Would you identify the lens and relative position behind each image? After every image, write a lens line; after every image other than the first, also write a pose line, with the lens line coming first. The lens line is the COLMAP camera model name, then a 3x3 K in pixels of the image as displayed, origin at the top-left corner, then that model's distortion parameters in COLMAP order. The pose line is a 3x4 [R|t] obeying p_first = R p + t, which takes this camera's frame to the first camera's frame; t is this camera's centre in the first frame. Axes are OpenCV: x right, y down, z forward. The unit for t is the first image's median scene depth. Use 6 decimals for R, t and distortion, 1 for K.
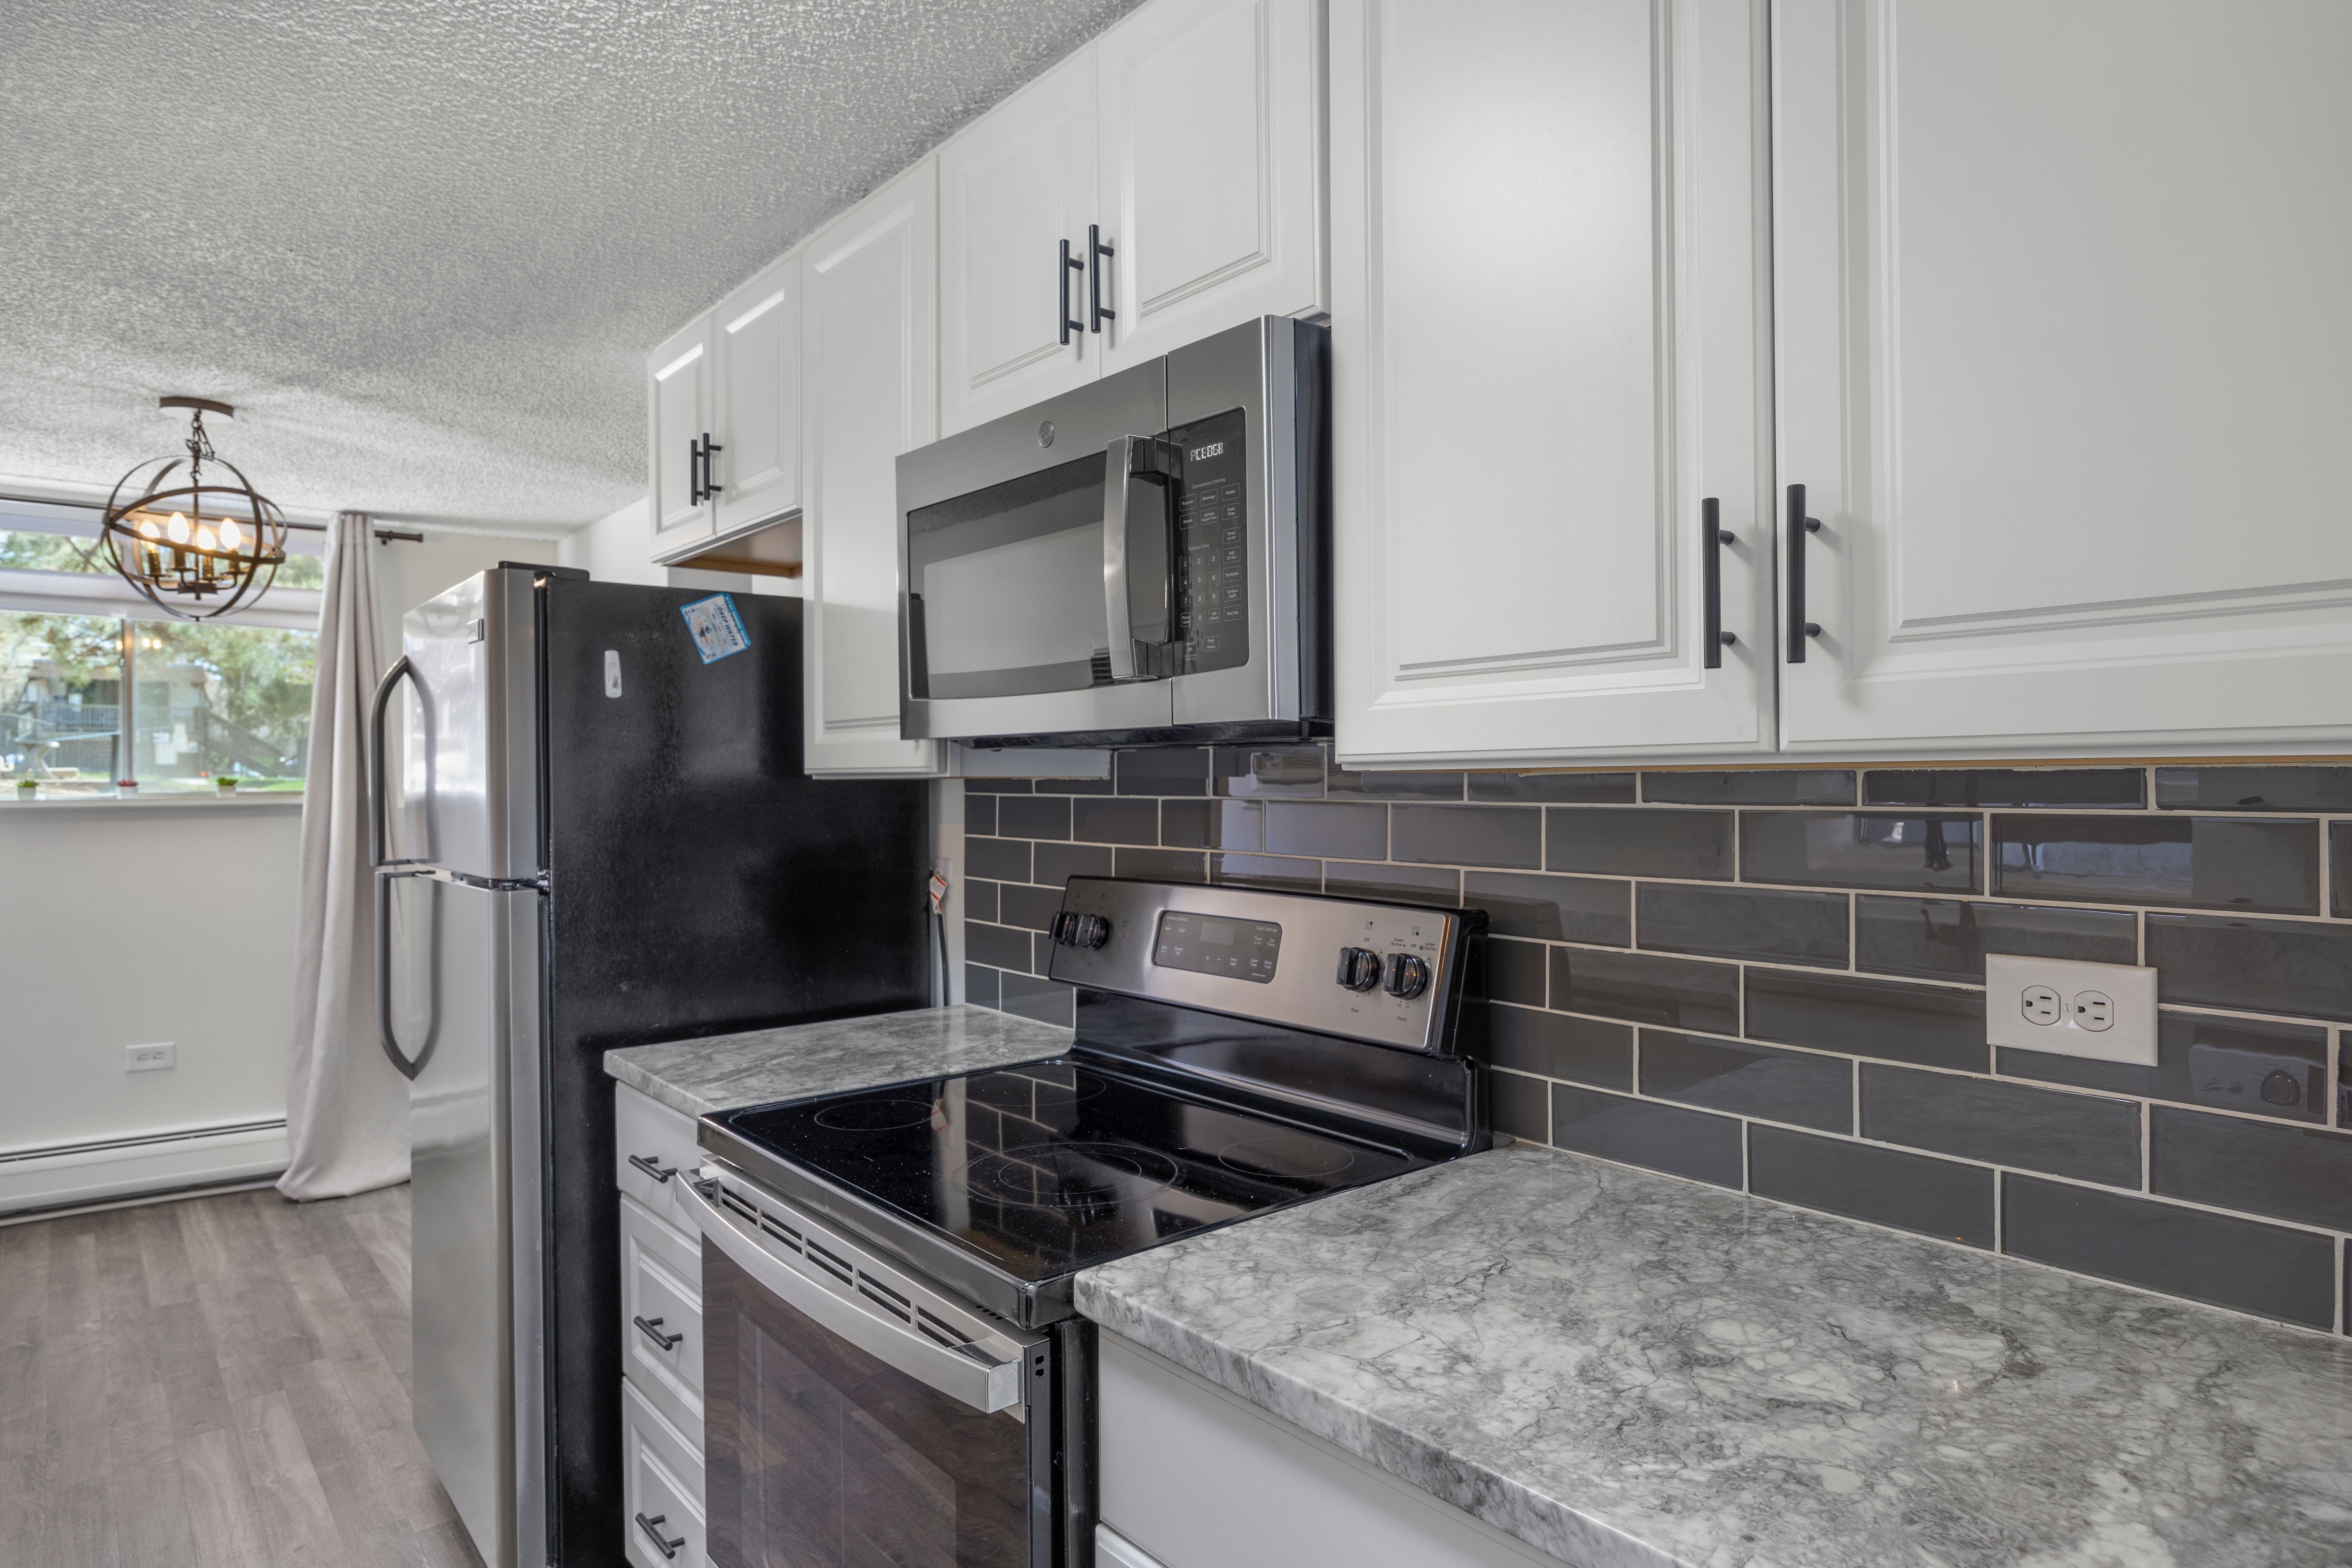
lens RADIAL K [[1354.4, 0, 1178.6], [0, 1354.4, 766.7], [0, 0, 1]] dist [-0.001684, 0.000822]
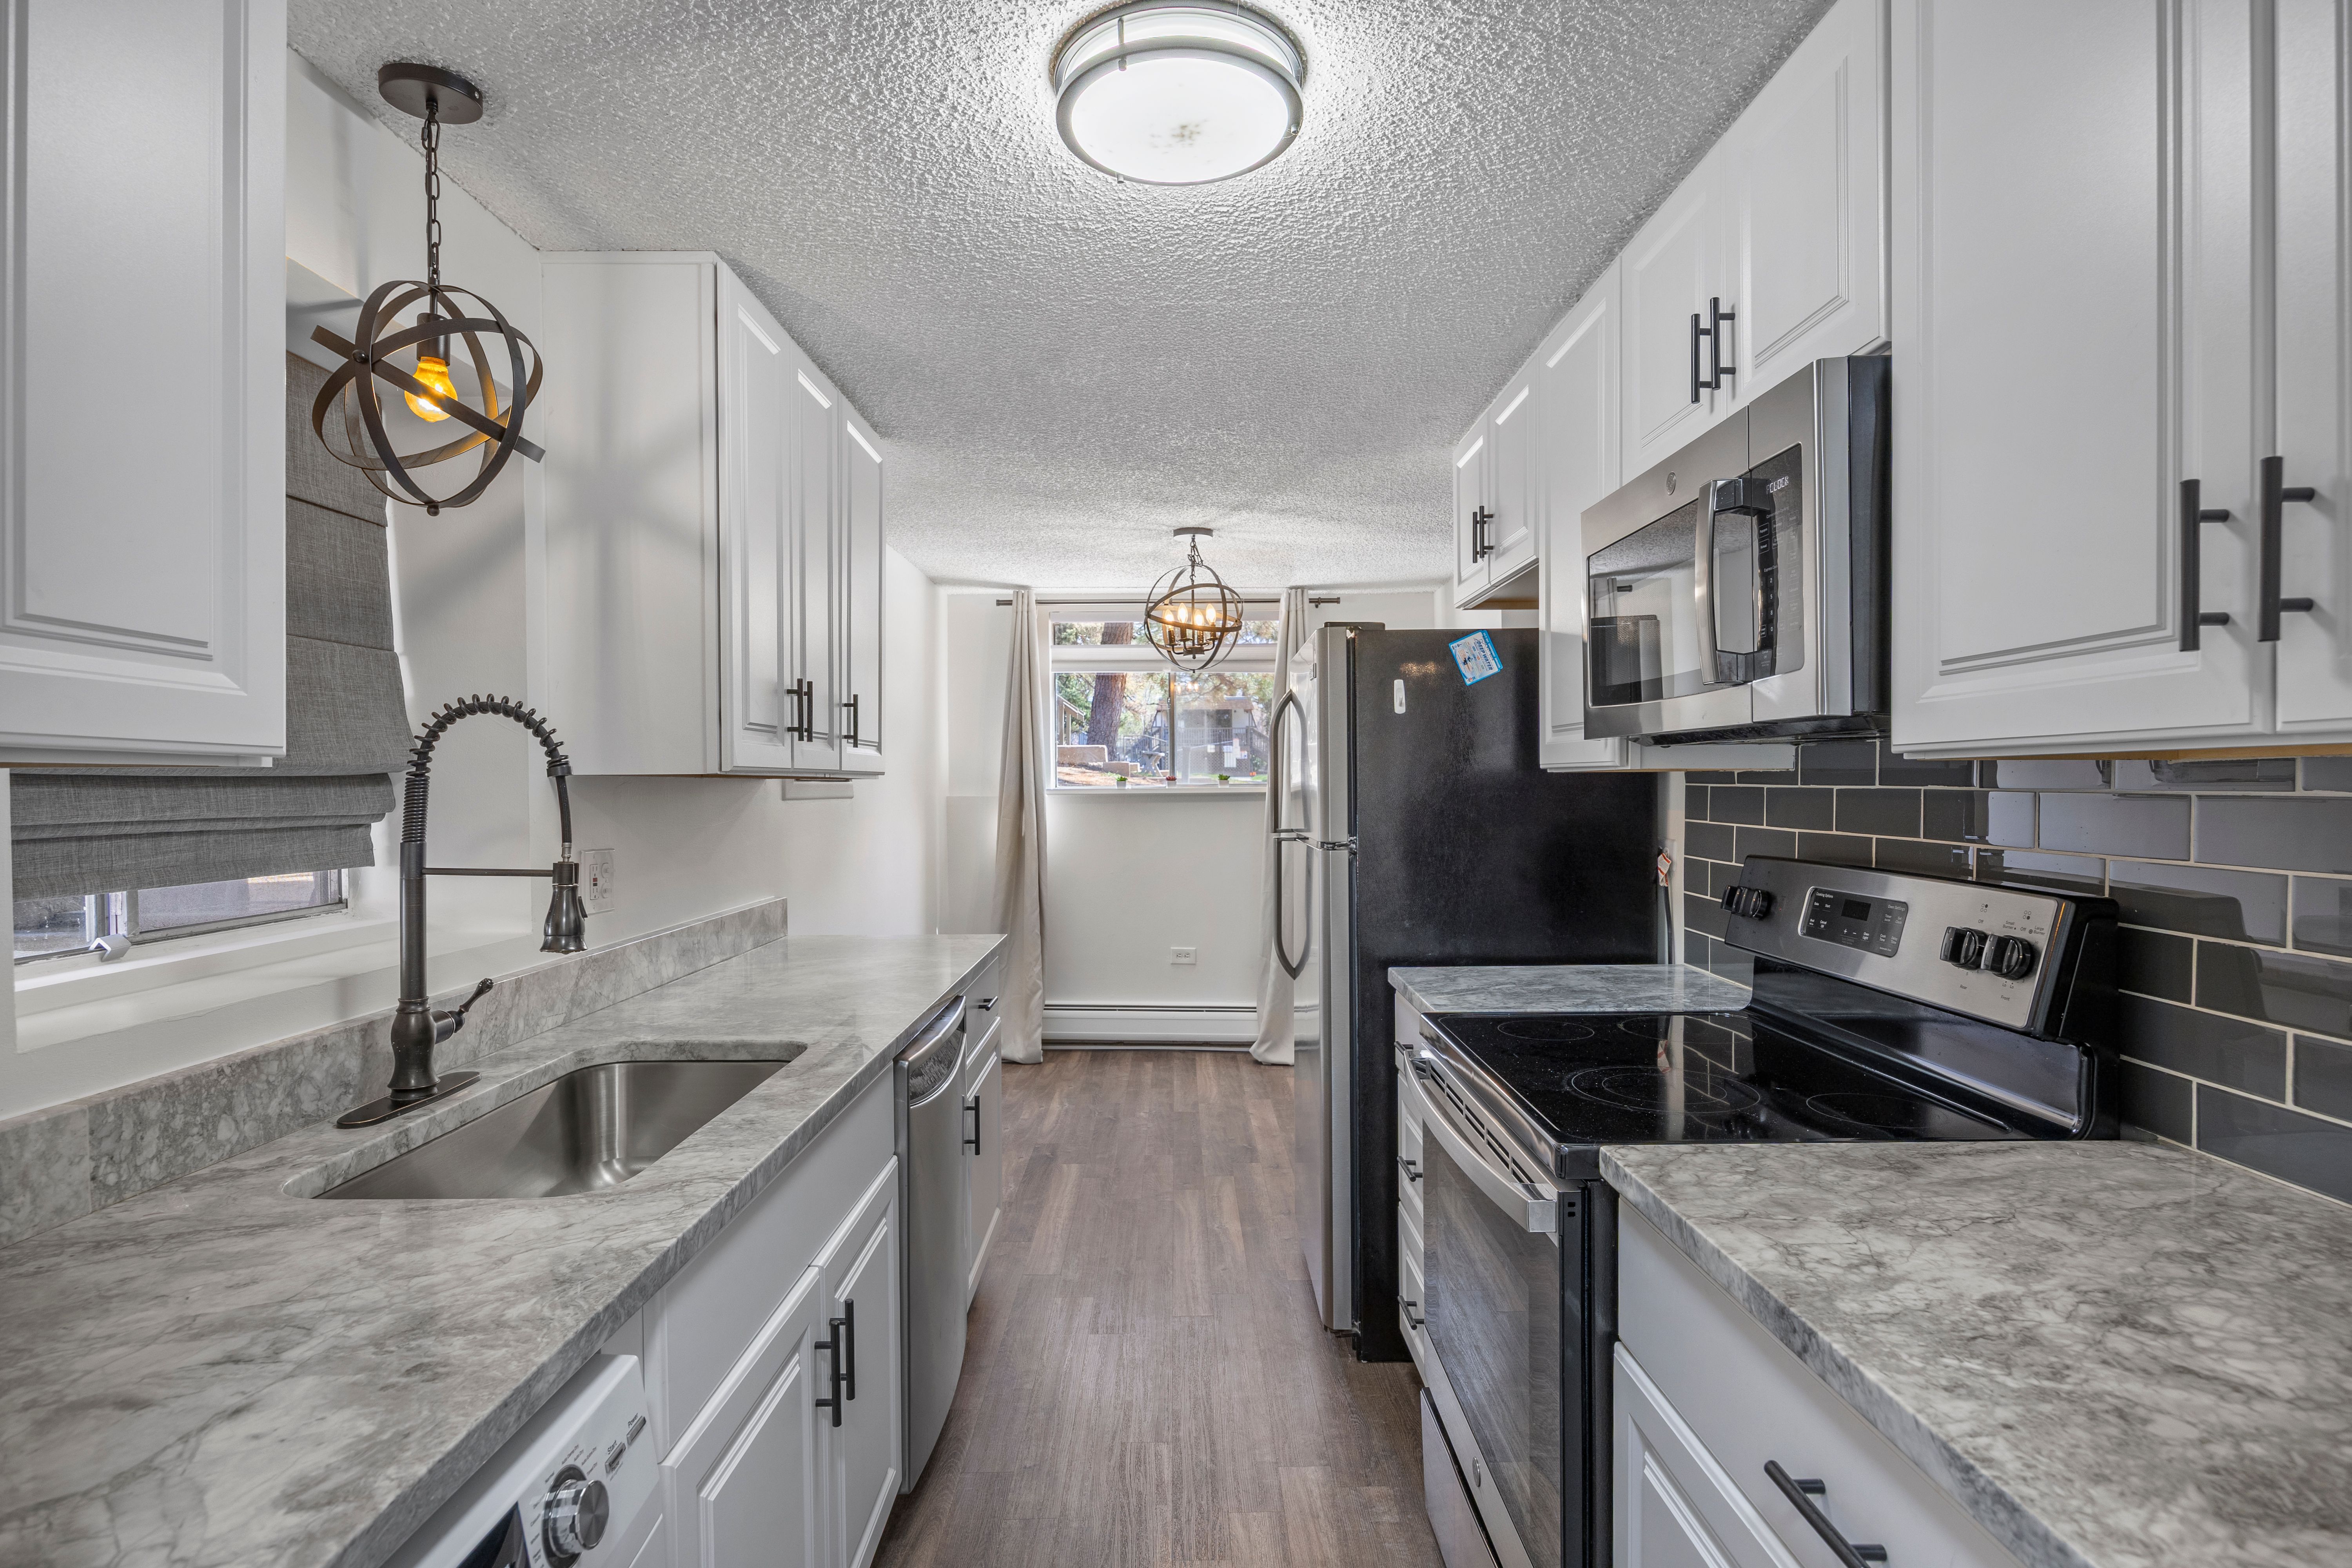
lens RADIAL K [[1182.7, 0, 1176.0], [0, 1182.7, 784.0], [0, 0, 1]] dist [-0.002204, 0.001564]
pose [[0.767801, 0.001519, -0.640686, 0.229786], [0.008207, 0.999892, 0.012205, 0.005177], [0.640635, -0.014629, 0.767706, -0.089858]]
